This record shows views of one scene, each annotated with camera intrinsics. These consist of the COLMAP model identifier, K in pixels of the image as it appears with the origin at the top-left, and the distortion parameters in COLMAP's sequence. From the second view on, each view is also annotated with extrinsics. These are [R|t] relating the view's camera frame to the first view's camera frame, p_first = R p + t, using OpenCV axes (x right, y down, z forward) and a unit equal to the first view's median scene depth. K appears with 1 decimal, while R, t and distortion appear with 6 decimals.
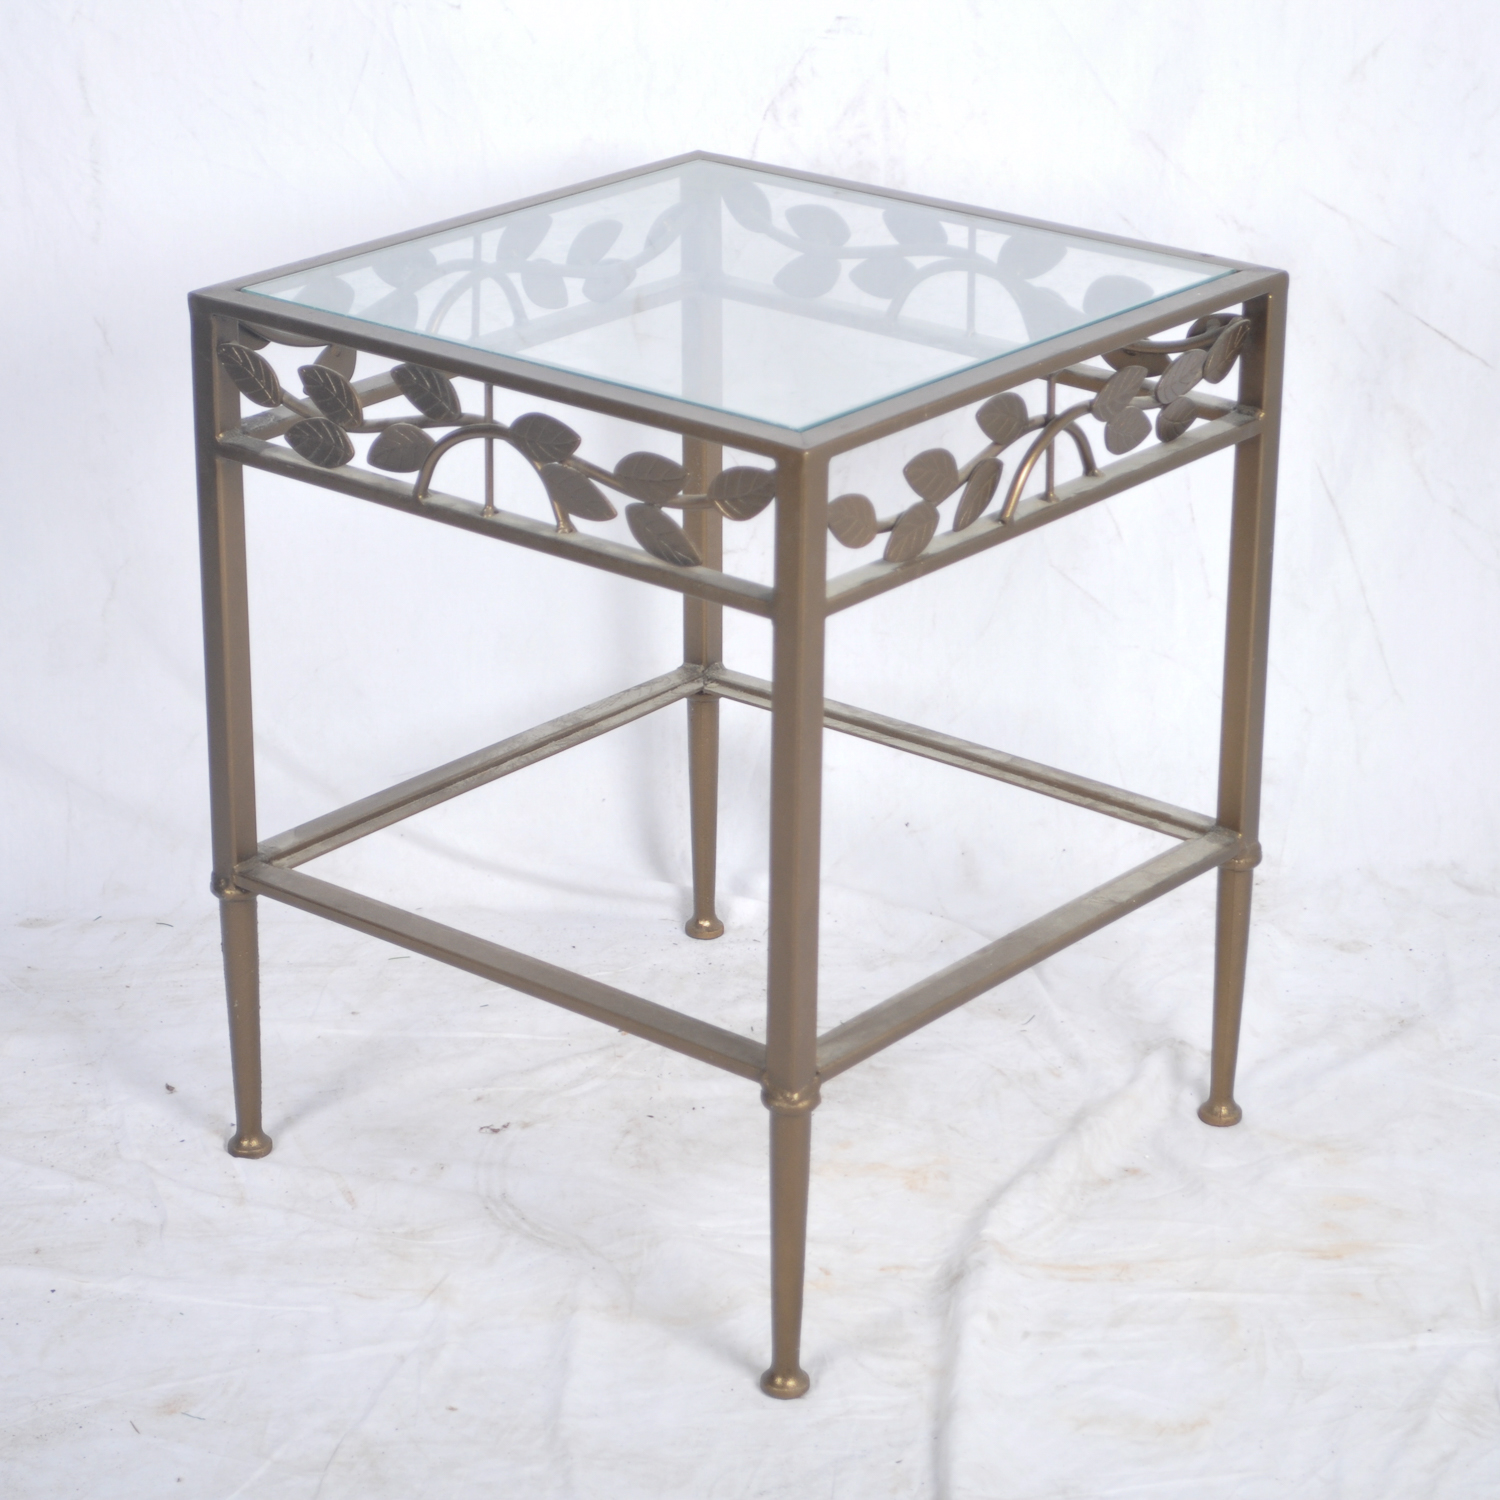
lens RADIAL K [[4036.0, 0, 787.7], [0, 4036.0, 751.7], [0, 0, 1]] dist [0.036446, -0.239564]
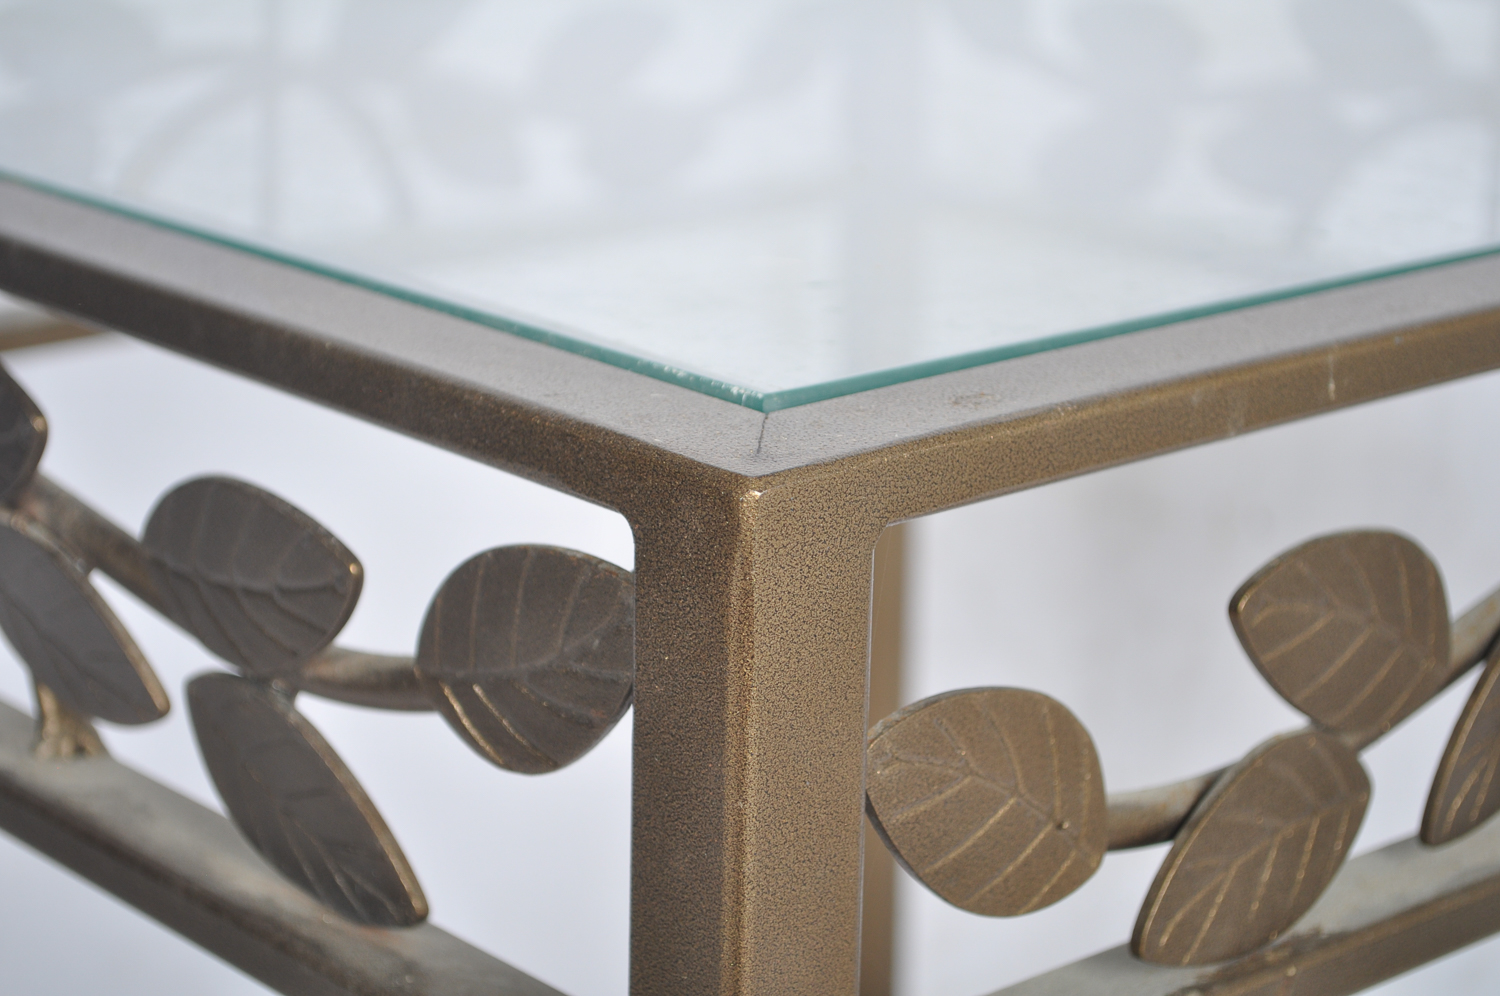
lens RADIAL K [[3361.8, 0, 750.0], [0, 3361.8, 498.0], [0, 0, 1]] dist [-0.053180, 0.064464]
pose [[0.985758, 0.052184, -0.159866, 0.028672], [-0.068739, 0.992626, -0.099839, -0.047519], [0.153477, 0.109406, 0.982077, 0.702577]]
